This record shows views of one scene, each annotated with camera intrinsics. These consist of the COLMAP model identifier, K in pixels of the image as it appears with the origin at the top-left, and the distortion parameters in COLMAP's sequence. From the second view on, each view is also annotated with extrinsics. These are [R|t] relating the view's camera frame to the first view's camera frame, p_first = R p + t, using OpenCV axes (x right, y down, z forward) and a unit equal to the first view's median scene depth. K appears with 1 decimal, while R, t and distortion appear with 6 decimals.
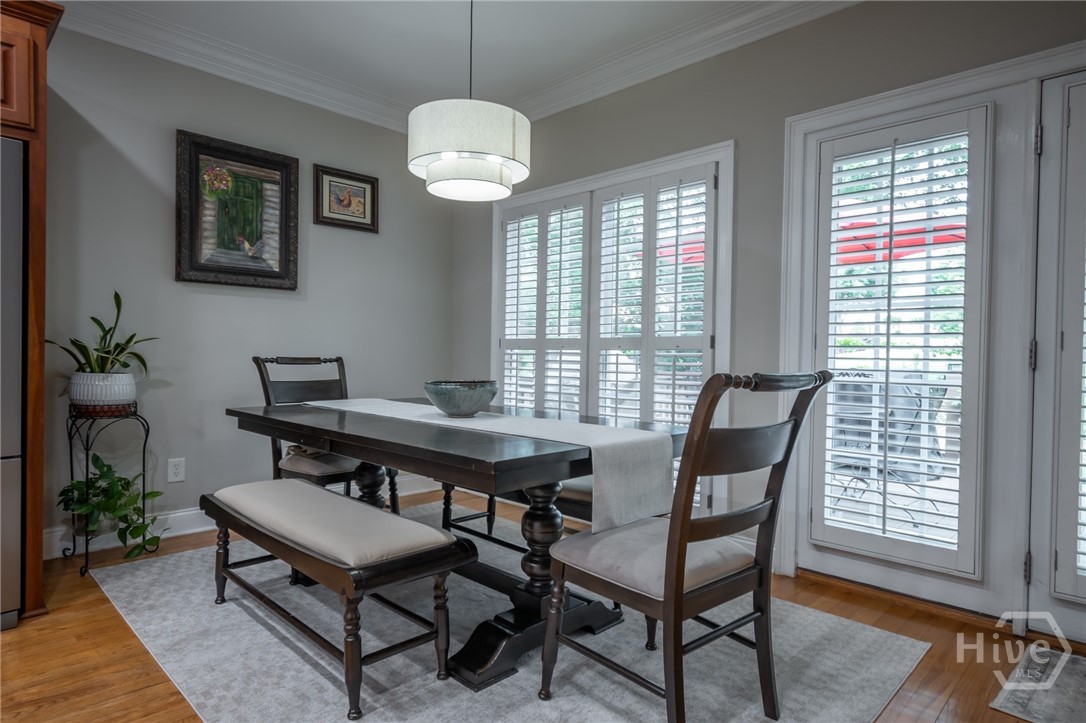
lens RADIAL K [[617.4, 0, 543.7], [0, 617.4, 361.0], [0, 0, 1]] dist [0.002768, 0.001092]
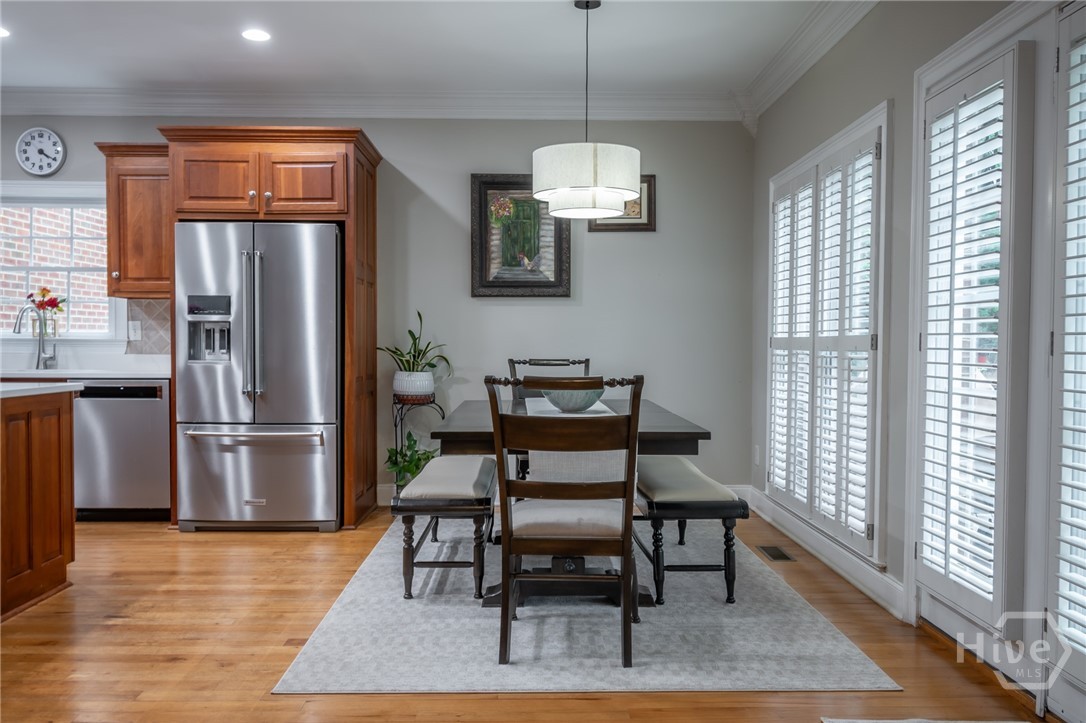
lens RADIAL K [[912.3, 0, 544.3], [0, 912.3, 361.8], [0, 0, 1]] dist [0.011137, -0.001736]
pose [[0.712562, 0.003548, -0.701600, 0.759442], [-0.000665, 0.999990, 0.004382, -0.008902], [0.701609, -0.002656, 0.712557, -0.184731]]
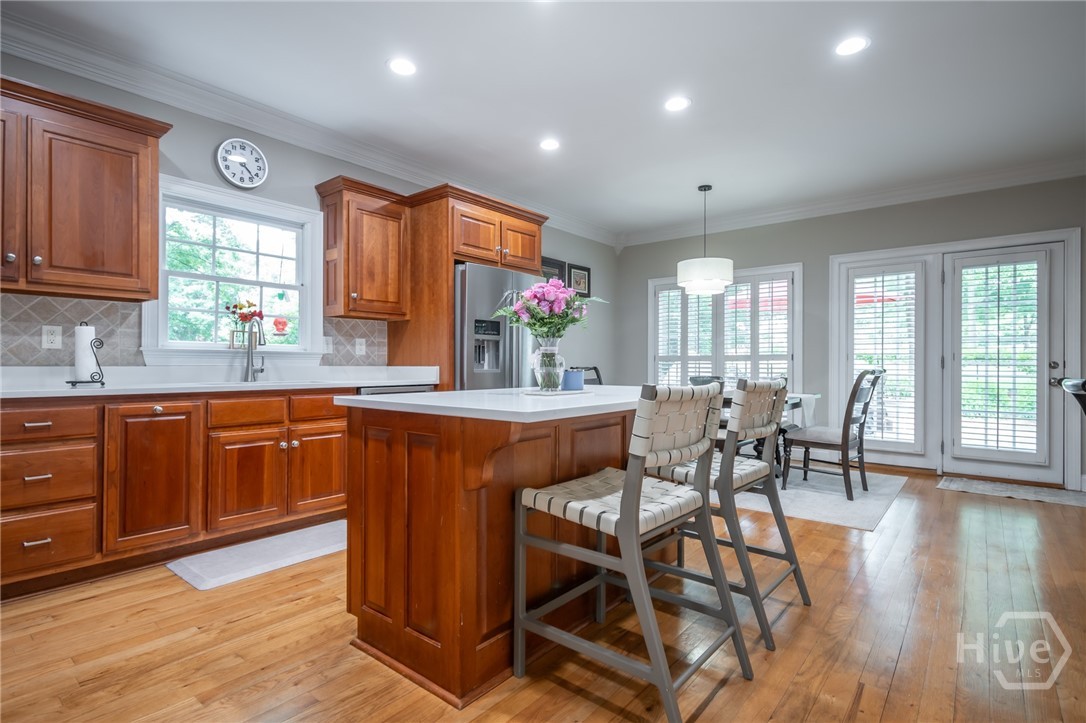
lens RADIAL K [[535.6, 0, 546.5], [0, 535.6, 362.0], [0, 0, 1]] dist [0.010149, 0.000457]
pose [[0.995551, -0.011940, 0.093461, -0.672875], [0.013058, 0.999850, -0.011355, -0.004616], [-0.093311, 0.012525, 0.995558, -0.681233]]
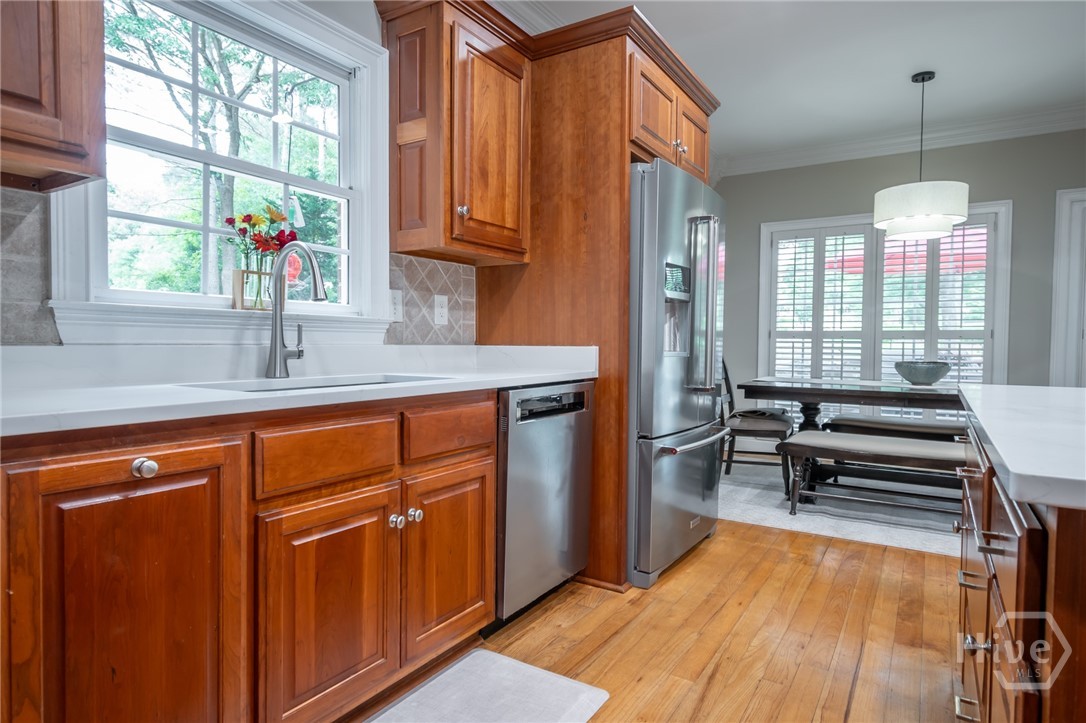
lens RADIAL K [[617.4, 0, 546.5], [0, 617.4, 362.4], [0, 0, 1]] dist [0.002768, 0.001092]
pose [[0.976956, -0.015014, 0.212914, -1.017019], [0.008992, 0.999533, 0.029221, -0.014270], [-0.213253, -0.026633, 0.976634, -0.219723]]
